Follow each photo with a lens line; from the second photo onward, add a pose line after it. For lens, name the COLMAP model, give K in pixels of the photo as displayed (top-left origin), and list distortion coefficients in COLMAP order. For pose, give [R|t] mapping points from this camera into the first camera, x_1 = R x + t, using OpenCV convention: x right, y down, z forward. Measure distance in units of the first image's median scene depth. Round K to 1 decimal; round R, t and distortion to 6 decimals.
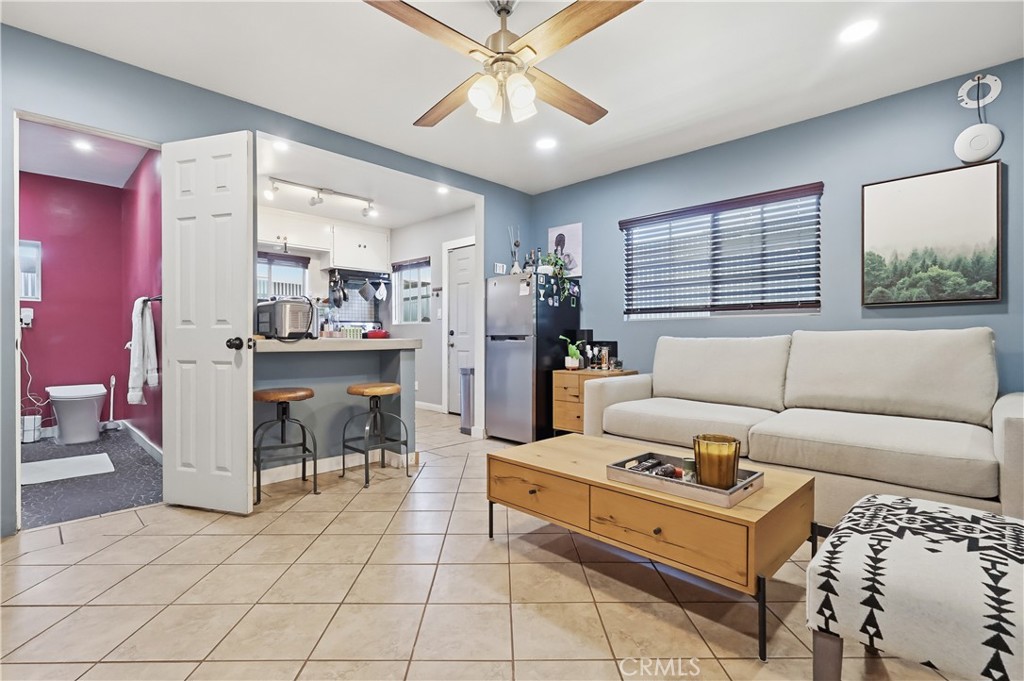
lens RADIAL K [[492.4, 0, 512.0], [0, 492.4, 340.5], [0, 0, 1]] dist [0.000187, 0.000408]
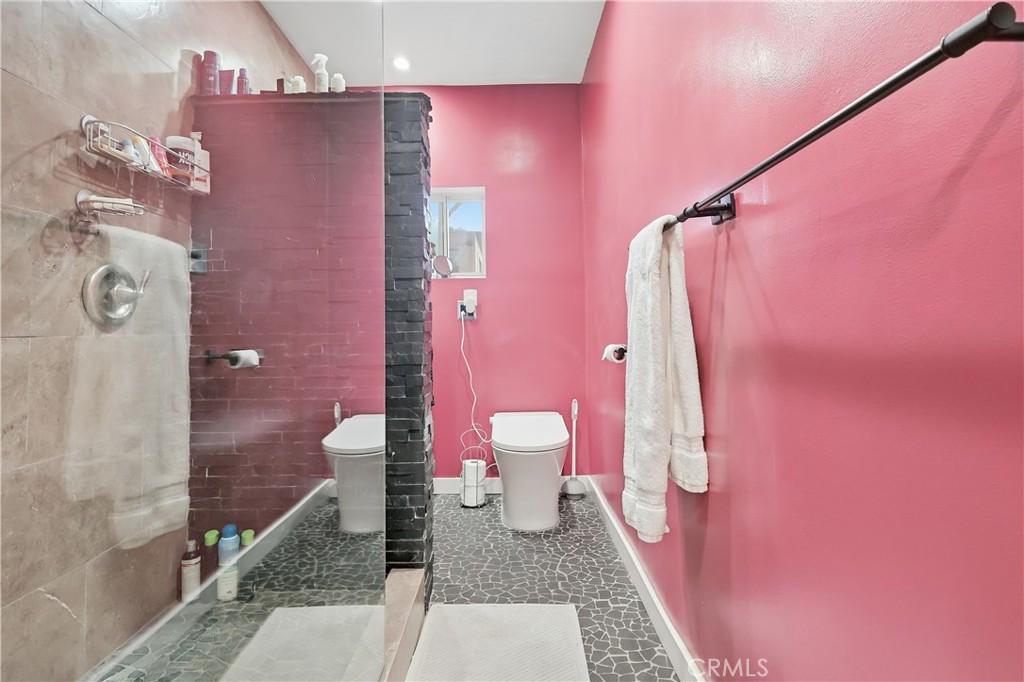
lens RADIAL K [[492.4, 0, 512.0], [0, 492.4, 341.0], [0, 0, 1]] dist [0.000187, 0.000408]
pose [[0.712733, 0.004311, -0.701422, -0.485396], [0.015727, 0.999632, 0.022125, -0.011248], [0.701259, -0.026801, 0.712403, 0.571112]]
